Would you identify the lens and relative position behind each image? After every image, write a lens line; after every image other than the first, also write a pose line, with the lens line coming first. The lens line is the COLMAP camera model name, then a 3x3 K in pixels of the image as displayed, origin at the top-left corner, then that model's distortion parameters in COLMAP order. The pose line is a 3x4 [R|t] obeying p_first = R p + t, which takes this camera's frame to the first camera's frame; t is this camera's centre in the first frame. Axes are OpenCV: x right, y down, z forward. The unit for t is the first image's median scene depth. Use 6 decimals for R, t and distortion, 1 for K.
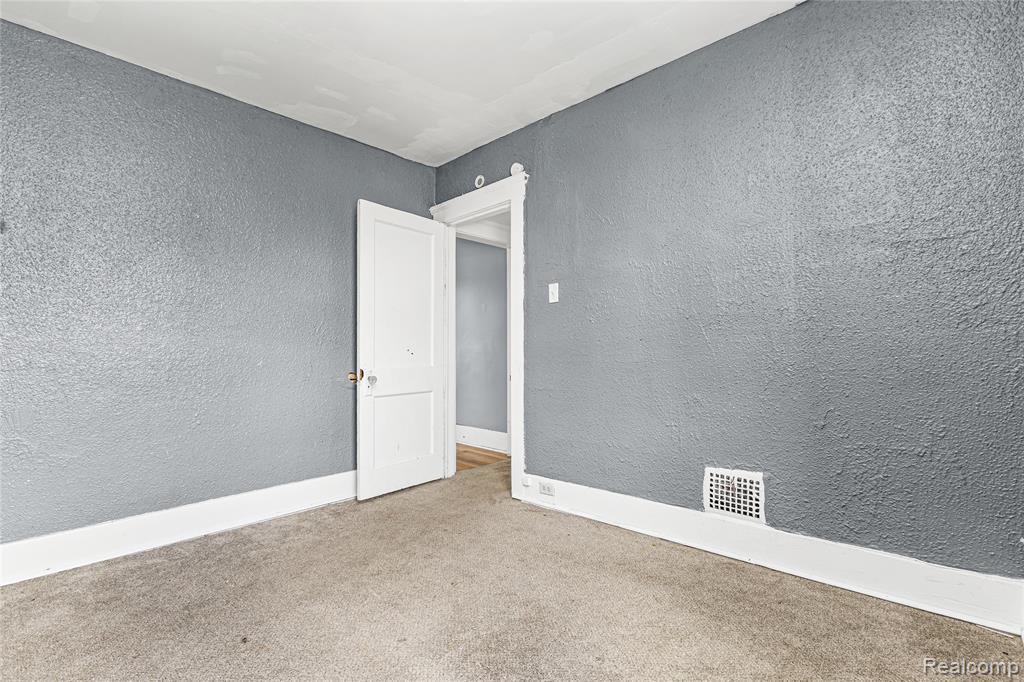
lens RADIAL K [[470.5, 0, 512.2], [0, 470.5, 347.0], [0, 0, 1]] dist [-0.000039, 0.000254]
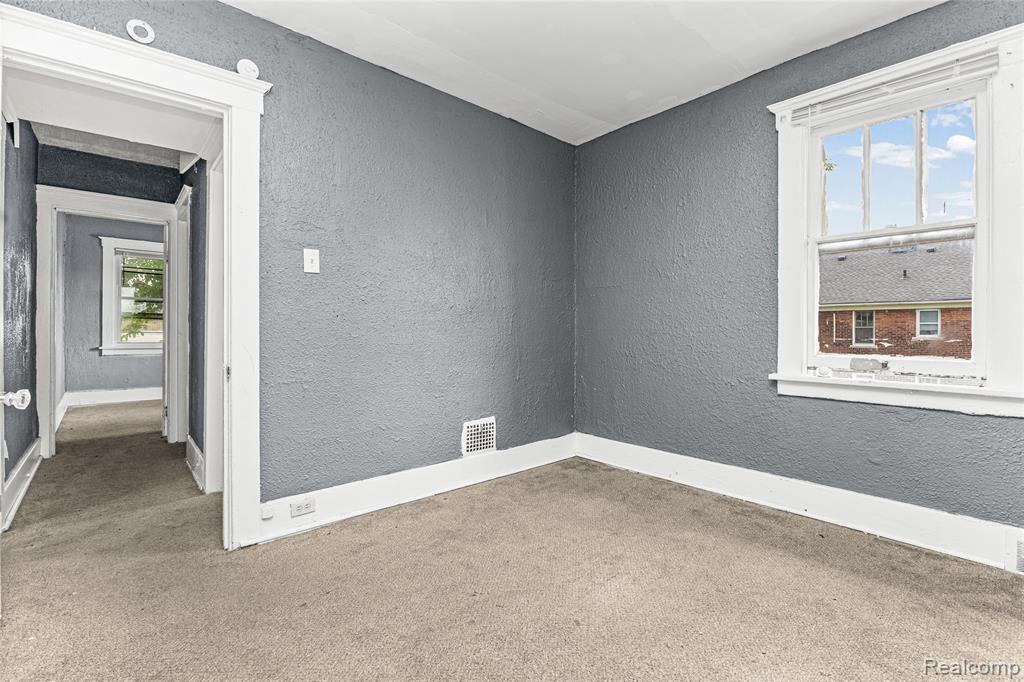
lens RADIAL K [[470.5, 0, 512.4], [0, 470.5, 336.3], [0, 0, 1]] dist [-0.000039, 0.000254]
pose [[0.093280, 0.006091, 0.995621, -0.883491], [-0.007543, 0.999957, -0.005411, 0.021665], [-0.995611, -0.007005, 0.093322, 0.753540]]
